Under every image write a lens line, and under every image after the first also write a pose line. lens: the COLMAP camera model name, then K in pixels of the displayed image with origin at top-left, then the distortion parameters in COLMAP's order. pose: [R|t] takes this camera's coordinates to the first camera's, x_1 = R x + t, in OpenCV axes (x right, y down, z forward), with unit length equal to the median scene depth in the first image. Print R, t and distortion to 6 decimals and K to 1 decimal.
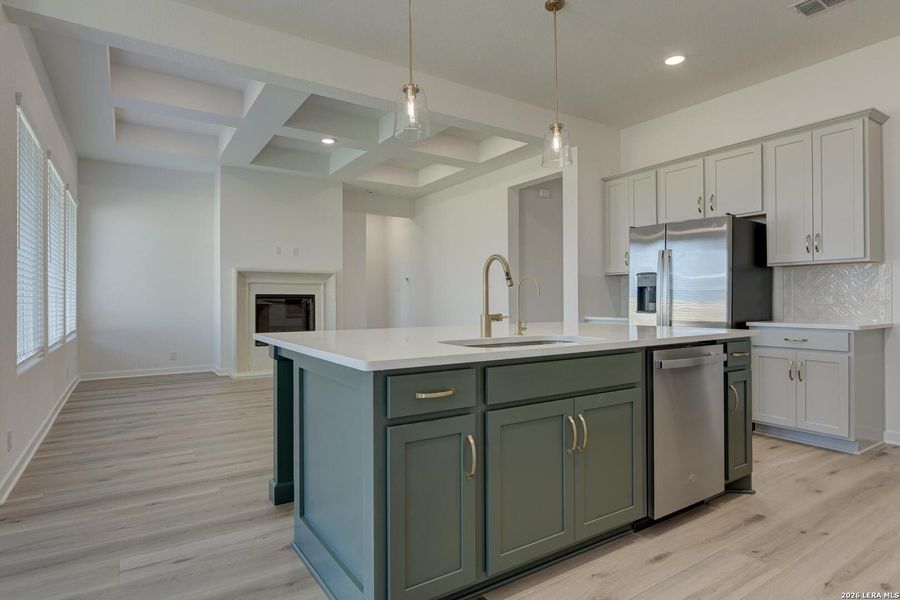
lens RADIAL K [[488.1, 0, 445.2], [0, 488.1, 300.6], [0, 0, 1]] dist [-0.007411, 0.001058]
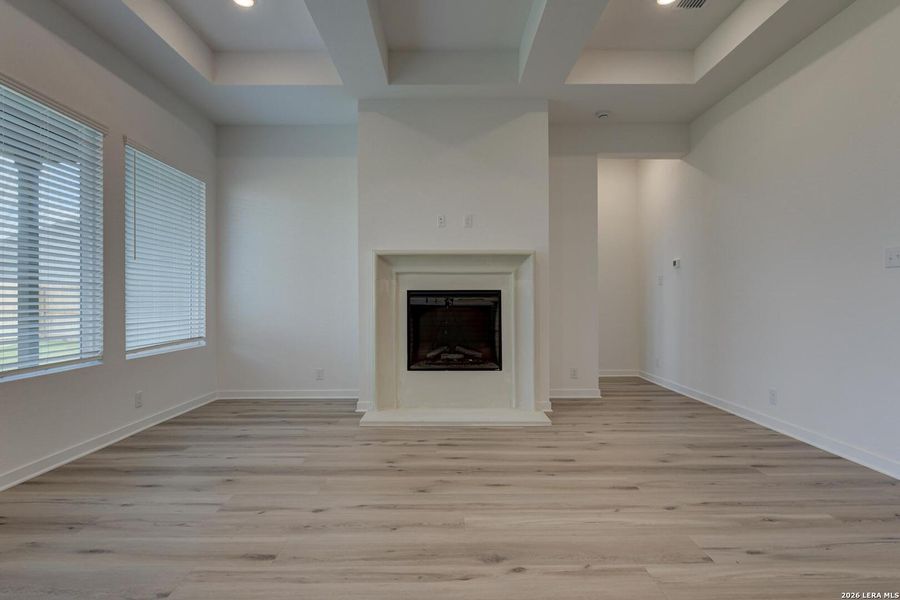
lens RADIAL K [[446.8, 0, 445.2], [0, 446.8, 299.5], [0, 0, 1]] dist [-0.004627, -0.002116]
pose [[0.838037, -0.001101, -0.545612, -0.037043], [0.000422, 0.999999, -0.001371, 0.000458], [0.545613, 0.000919, 0.838037, 0.860475]]
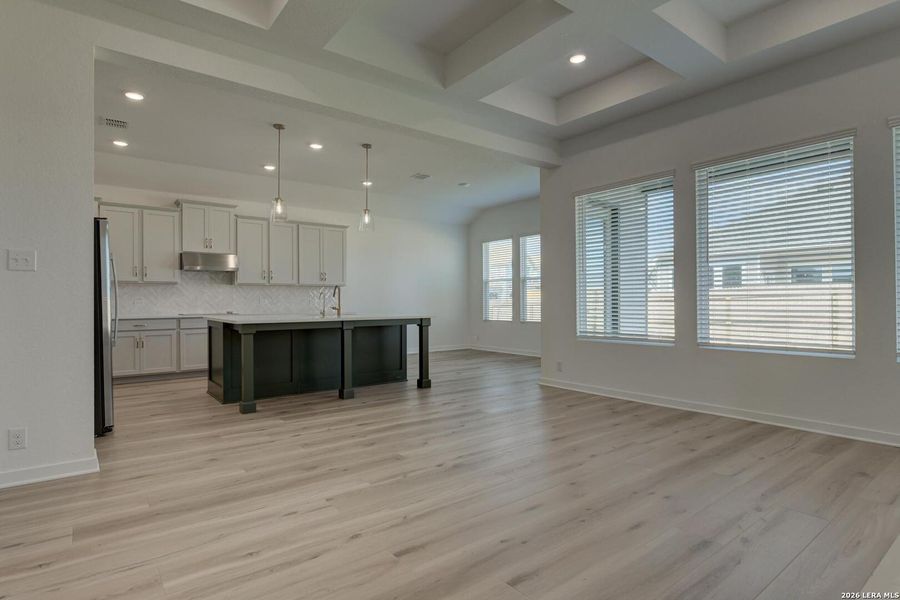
lens RADIAL K [[473.2, 0, 446.5], [0, 473.2, 298.9], [0, 0, 1]] dist [-0.007465, 0.000356]
pose [[-0.996863, 0.008235, -0.078714, -0.157132], [0.008551, 0.999957, -0.003677, 0.000185], [0.078680, -0.004339, -0.996890, 1.922551]]
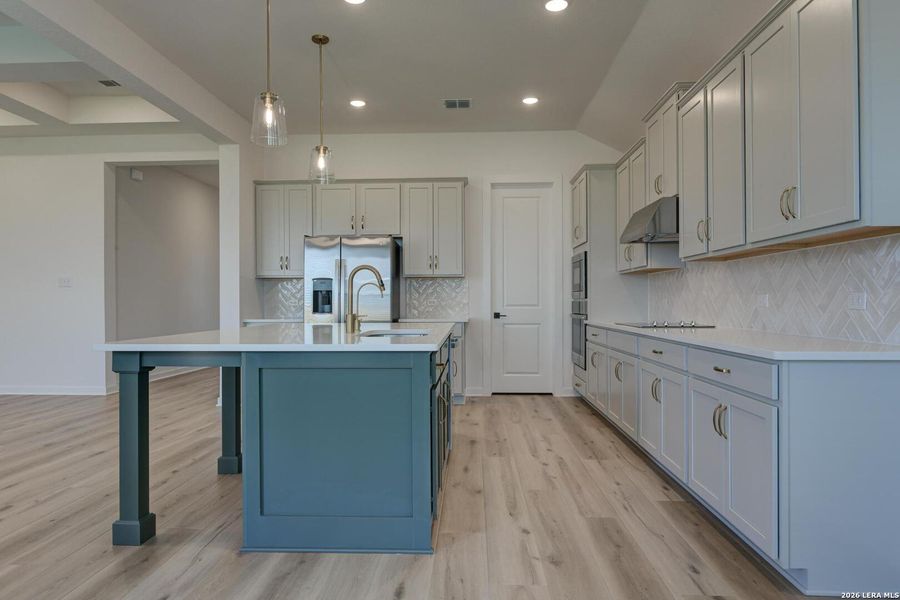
lens RADIAL K [[575.7, 0, 444.9], [0, 575.7, 299.7], [0, 0, 1]] dist [-0.003980, 0.002776]
pose [[0.587347, 0.004172, 0.809325, -0.487426], [0.001623, 0.999979, -0.006332, 0.001407], [-0.809334, 0.005032, 0.587327, -0.007808]]
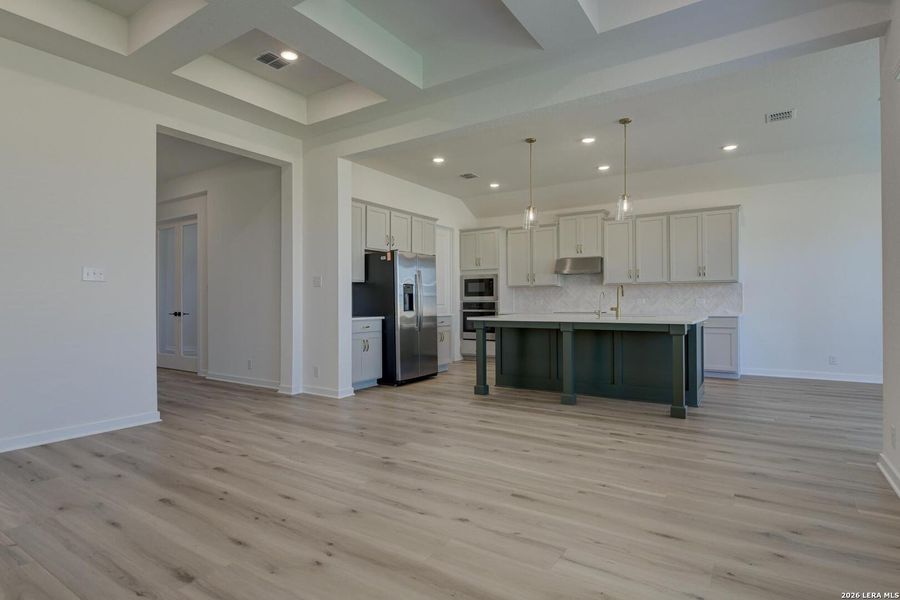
lens RADIAL K [[473.2, 0, 445.5], [0, 473.2, 302.5], [0, 0, 1]] dist [-0.007465, 0.000356]
pose [[-0.395895, 0.005050, 0.918282, -0.913919], [0.006770, 0.999974, -0.002580, 0.002205], [-0.918271, 0.005195, -0.395919, 1.434840]]
